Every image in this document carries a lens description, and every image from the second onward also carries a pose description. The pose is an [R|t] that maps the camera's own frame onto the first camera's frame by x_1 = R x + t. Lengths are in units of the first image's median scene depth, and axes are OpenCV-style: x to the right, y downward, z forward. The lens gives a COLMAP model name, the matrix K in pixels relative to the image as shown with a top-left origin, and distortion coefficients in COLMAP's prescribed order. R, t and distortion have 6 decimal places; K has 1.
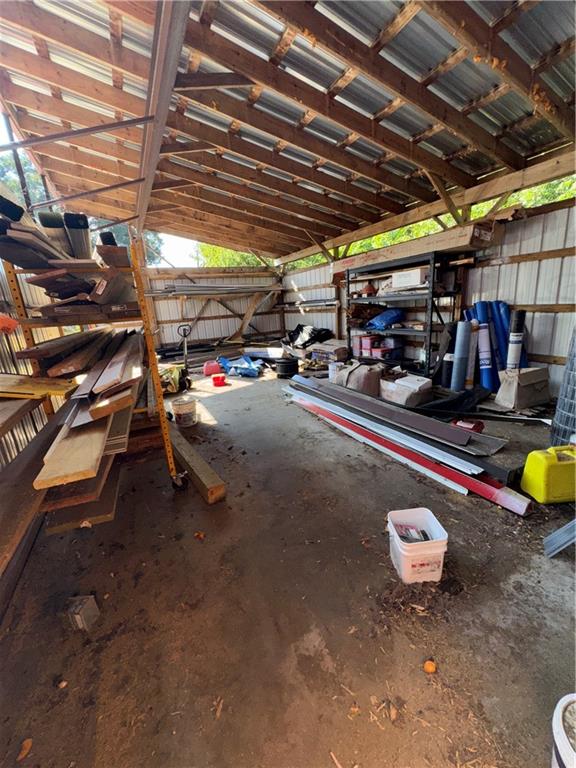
lens RADIAL K [[305.5, 0, 288.6], [0, 305.5, 384.8], [0, 0, 1]] dist [-0.002381, 0.000715]
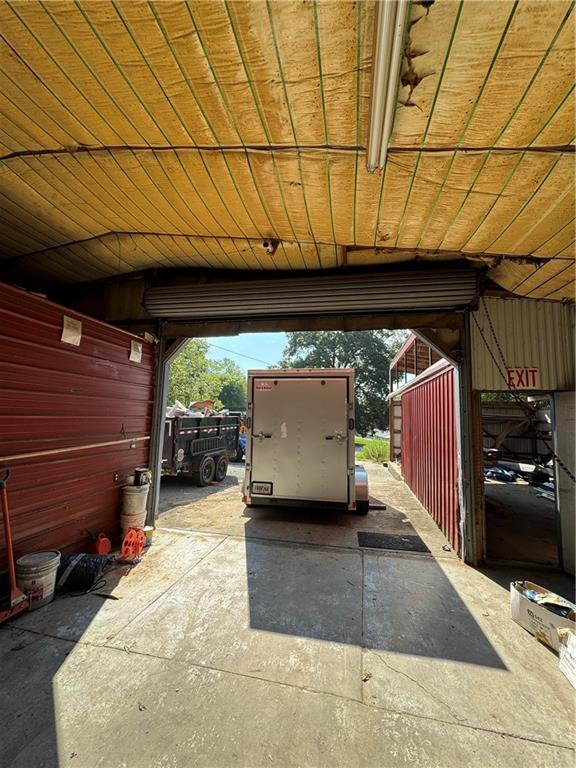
lens RADIAL K [[305.5, 0, 288.0], [0, 305.5, 385.1], [0, 0, 1]] dist [-0.002381, 0.000715]
pose [[0.768015, 0.026760, -0.639873, -0.002345], [-0.248718, 0.933166, -0.259501, 0.144841], [0.590163, 0.358449, 0.723341, -0.620728]]
